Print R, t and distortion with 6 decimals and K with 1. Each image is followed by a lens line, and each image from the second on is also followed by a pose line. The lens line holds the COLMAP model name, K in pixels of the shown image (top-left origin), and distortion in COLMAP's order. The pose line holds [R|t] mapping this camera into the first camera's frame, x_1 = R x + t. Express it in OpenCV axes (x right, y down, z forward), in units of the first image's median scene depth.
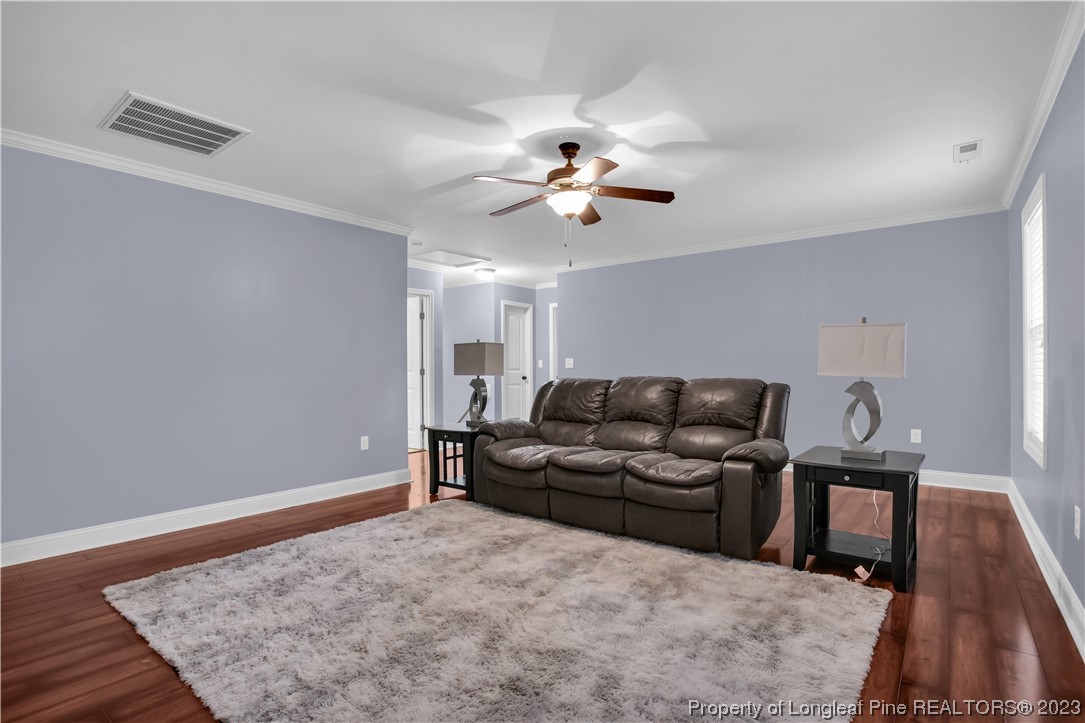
lens RADIAL K [[521.7, 0, 546.3], [0, 521.7, 371.4], [0, 0, 1]] dist [-0.052801, 0.021028]
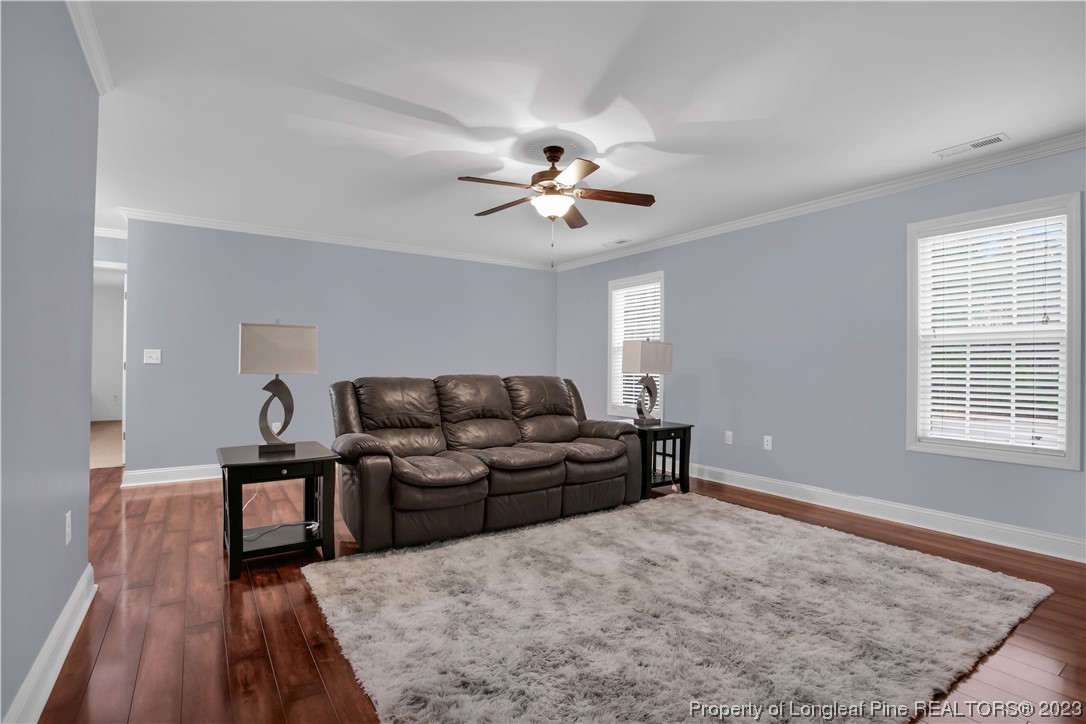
lens RADIAL K [[518.8, 0, 542.3], [0, 518.8, 369.4], [0, 0, 1]] dist [-0.057813, 0.026307]
pose [[0.311061, 0.005312, 0.950375, -0.871854], [-0.006311, 0.999974, -0.003524, 0.002340], [-0.950369, -0.004901, 0.311087, 0.661618]]
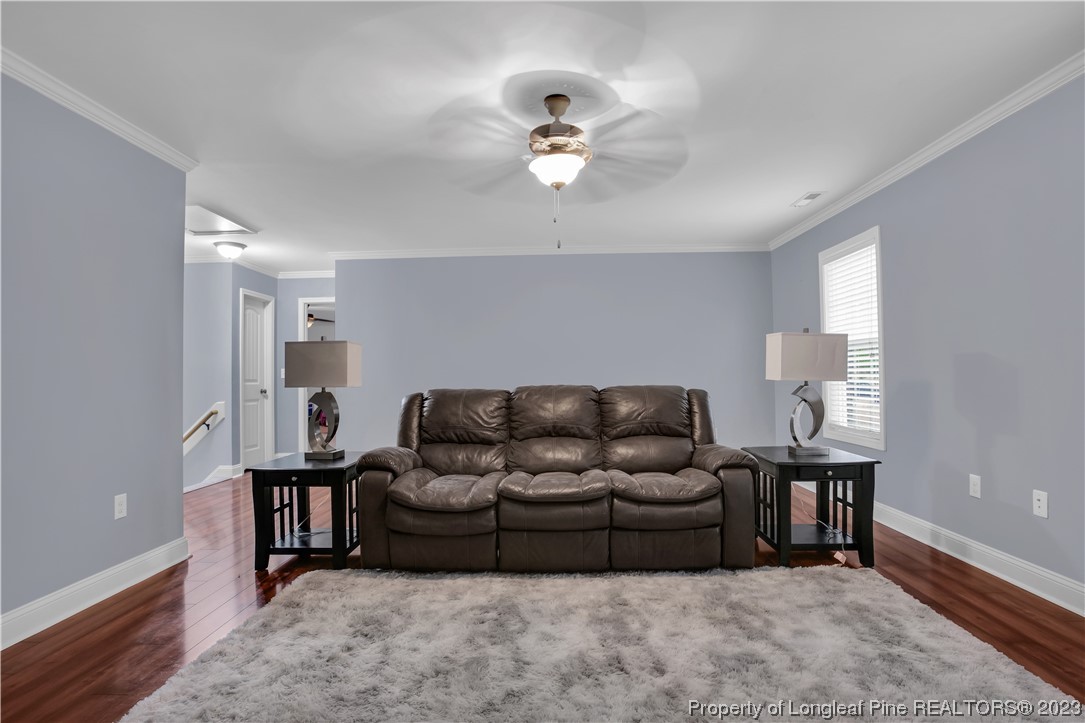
lens RADIAL K [[537.3, 0, 540.2], [0, 537.3, 368.6], [0, 0, 1]] dist [-0.055377, 0.023716]
pose [[0.809404, 0.005271, 0.587228, -0.434060], [0.010929, 0.999651, -0.024038, 0.003704], [-0.587150, 0.025874, 0.809064, 0.333770]]
